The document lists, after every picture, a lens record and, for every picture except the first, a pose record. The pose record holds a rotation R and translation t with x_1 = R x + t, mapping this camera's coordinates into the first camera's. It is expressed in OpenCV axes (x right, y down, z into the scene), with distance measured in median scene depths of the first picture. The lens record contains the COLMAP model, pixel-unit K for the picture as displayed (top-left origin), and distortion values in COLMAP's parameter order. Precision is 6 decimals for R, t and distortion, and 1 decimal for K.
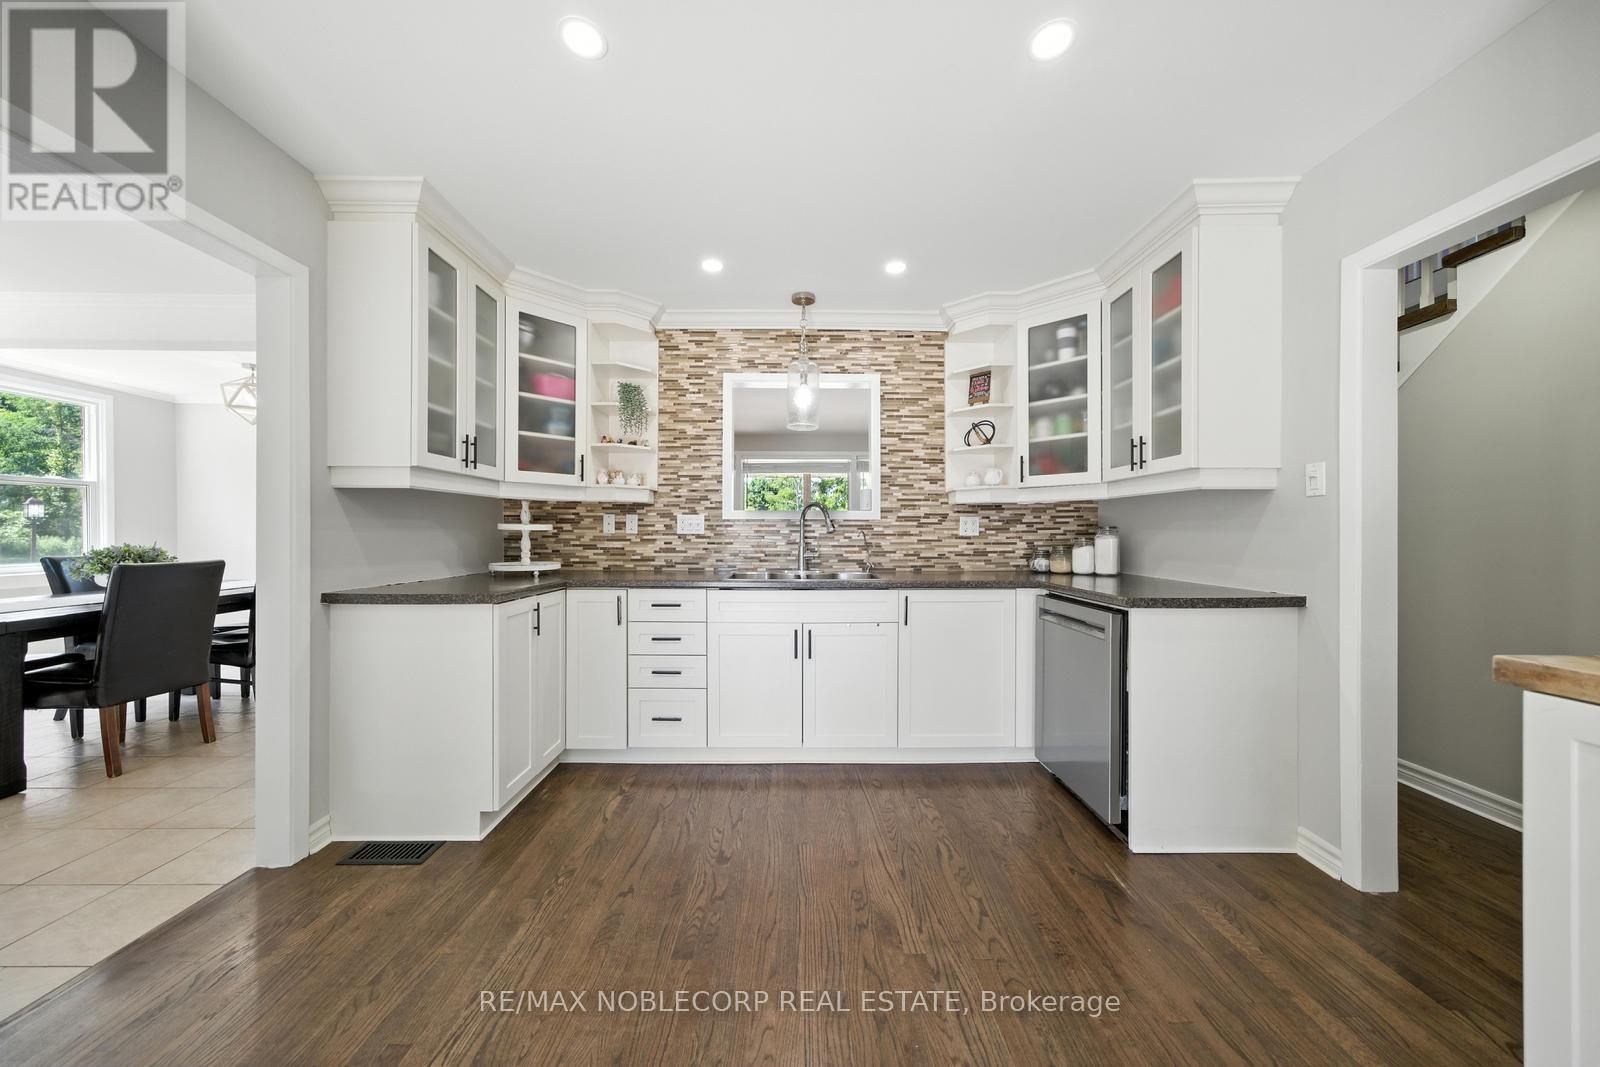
lens RADIAL K [[545.7, 0, 800.0], [0, 545.7, 529.3], [0, 0, 1]] dist [-0.000733, 0.000089]
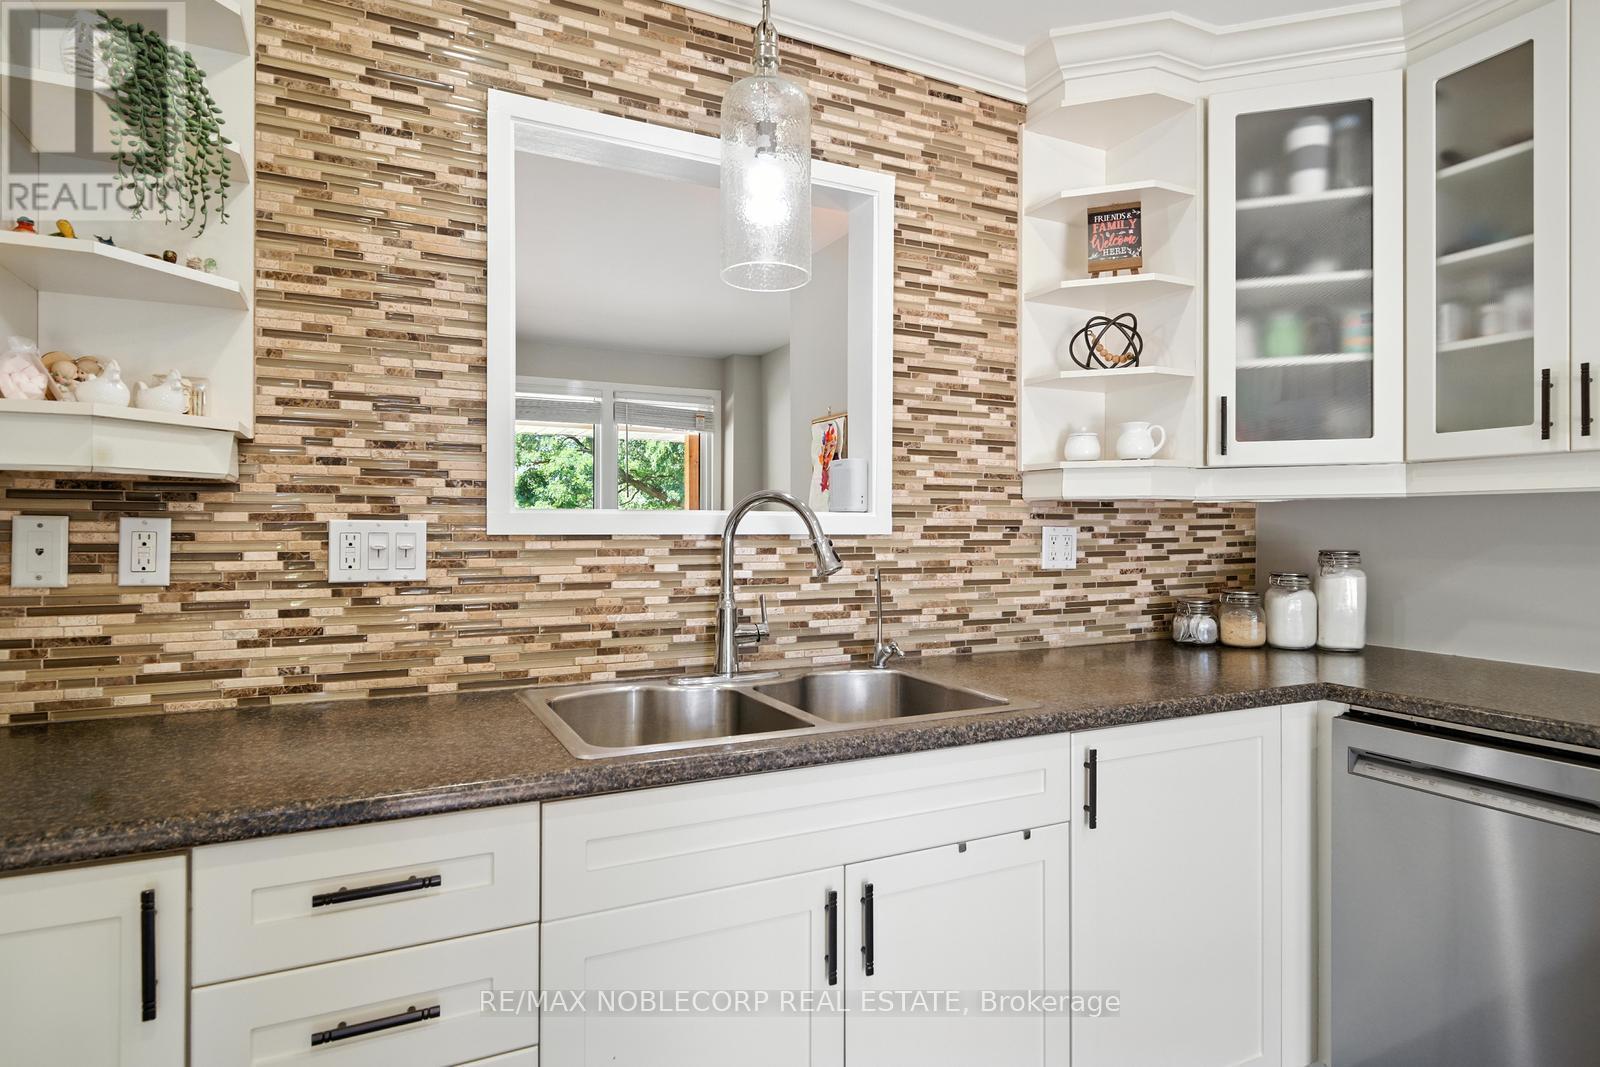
lens RADIAL K [[865.2, 0, 795.9], [0, 865.2, 527.7], [0, 0, 1]] dist [0.025592, -0.001127]
pose [[0.905714, 0.000991, 0.423887, -0.194541], [-0.004122, 0.999971, 0.006471, -0.026418], [-0.423868, -0.007608, 0.905692, 0.442783]]
